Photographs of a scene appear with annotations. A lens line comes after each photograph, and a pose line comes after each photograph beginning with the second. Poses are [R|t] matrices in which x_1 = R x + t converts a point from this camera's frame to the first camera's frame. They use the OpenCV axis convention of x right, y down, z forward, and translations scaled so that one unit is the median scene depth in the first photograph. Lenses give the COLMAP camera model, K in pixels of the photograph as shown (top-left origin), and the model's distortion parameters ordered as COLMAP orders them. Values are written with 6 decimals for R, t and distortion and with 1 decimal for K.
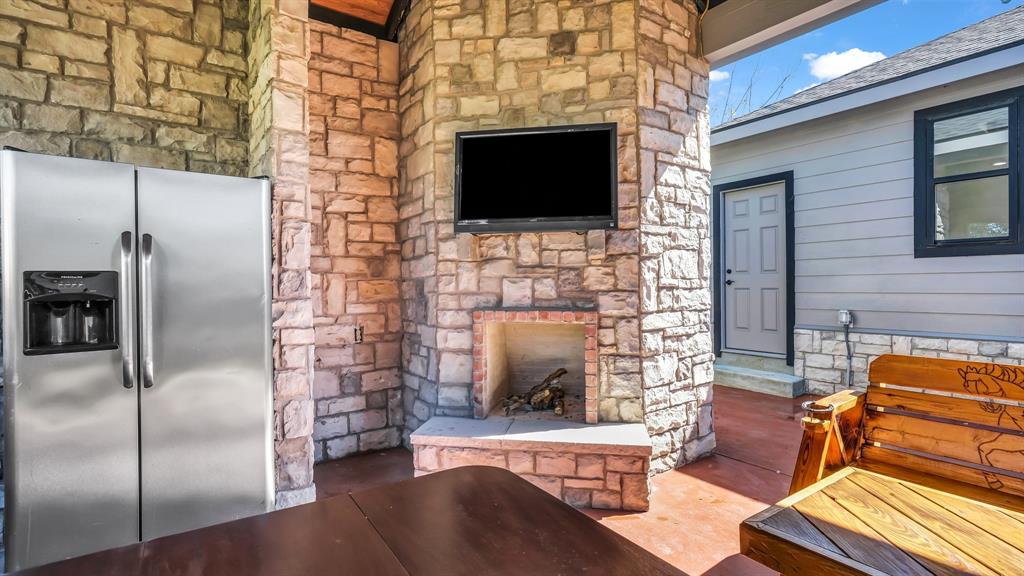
lens RADIAL K [[481.9, 0, 510.8], [0, 481.9, 285.0], [0, 0, 1]] dist [0.005449, 0.000710]
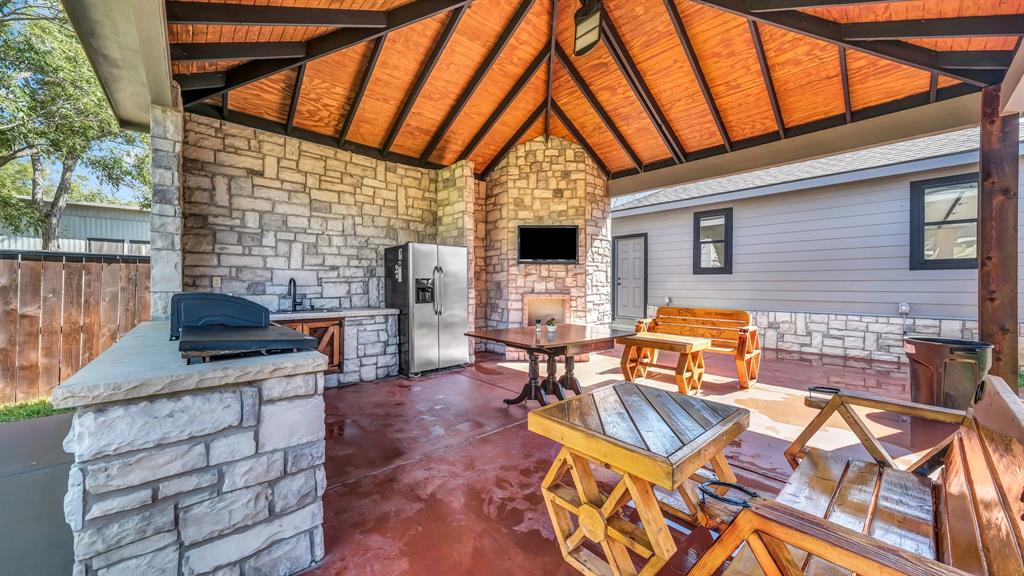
lens RADIAL K [[363.6, 0, 512.5], [0, 363.6, 286.1], [0, 0, 1]] dist [-0.000530, -0.000003]
pose [[0.991636, 0.011068, 0.128590, -0.386388], [-0.011911, 0.999912, 0.005789, 0.000973], [-0.128514, -0.007272, 0.991681, -0.937432]]
